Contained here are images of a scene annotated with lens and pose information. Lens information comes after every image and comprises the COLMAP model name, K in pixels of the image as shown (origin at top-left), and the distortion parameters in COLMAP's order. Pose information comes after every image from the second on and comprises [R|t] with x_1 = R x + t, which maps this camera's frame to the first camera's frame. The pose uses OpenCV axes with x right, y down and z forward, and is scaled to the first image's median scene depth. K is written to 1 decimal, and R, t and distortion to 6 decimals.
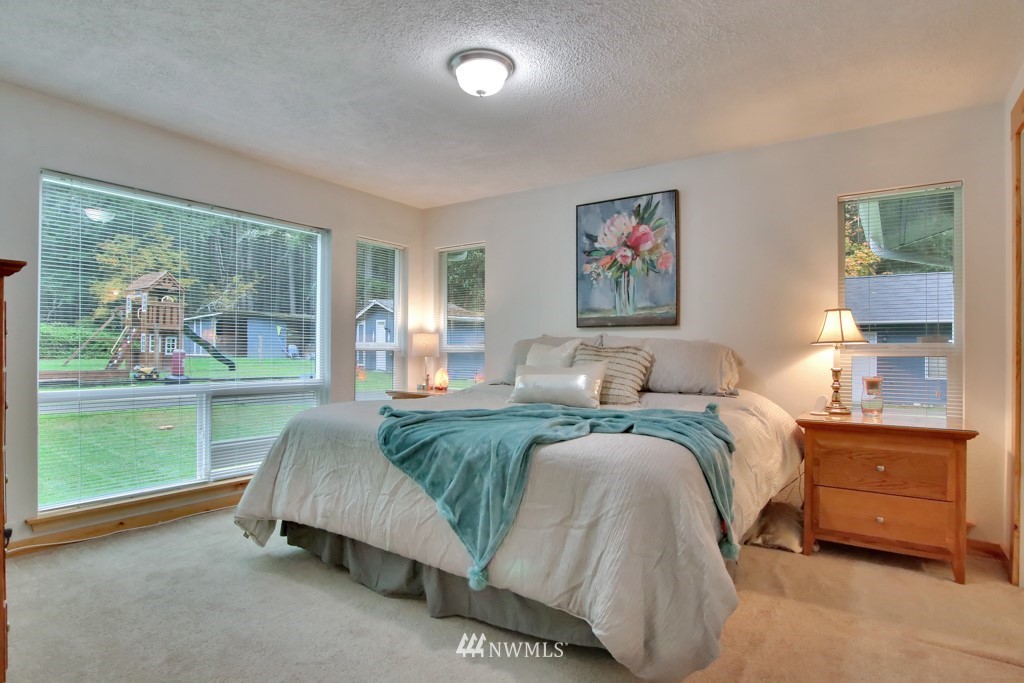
lens RADIAL K [[547.7, 0, 507.5], [0, 547.7, 346.4], [0, 0, 1]] dist [-0.026459, 0.002271]
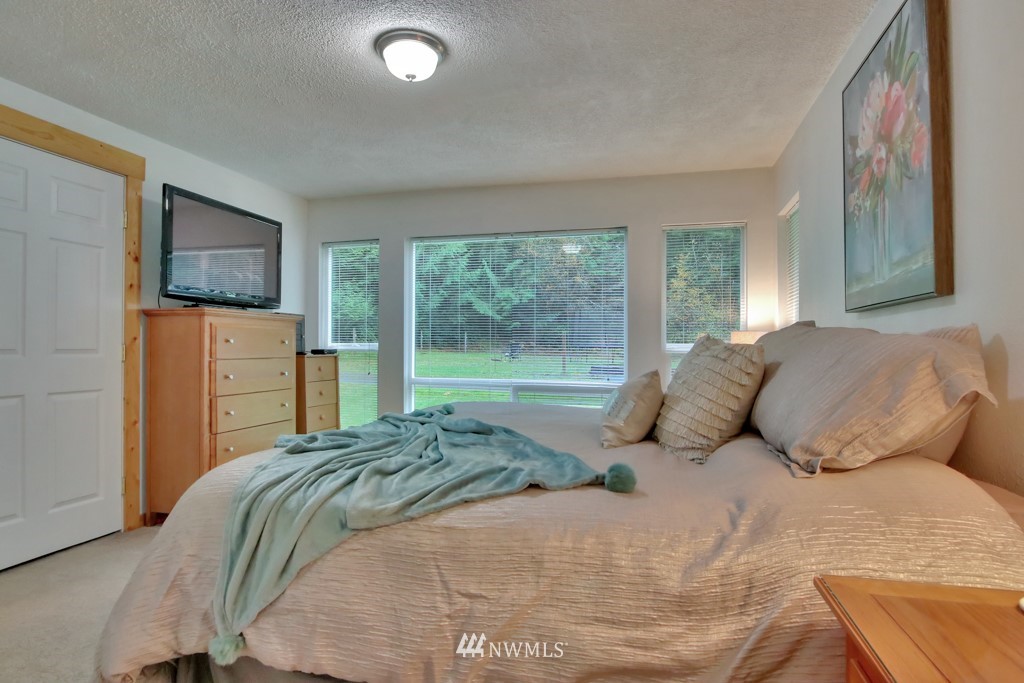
lens RADIAL K [[547.7, 0, 507.5], [0, 547.7, 346.4], [0, 0, 1]] dist [-0.026459, 0.002271]
pose [[0.336720, -0.006948, -0.941579, 0.567157], [0.000181, 0.999973, -0.007314, 0.004543], [0.941605, 0.002292, 0.336713, 0.537171]]
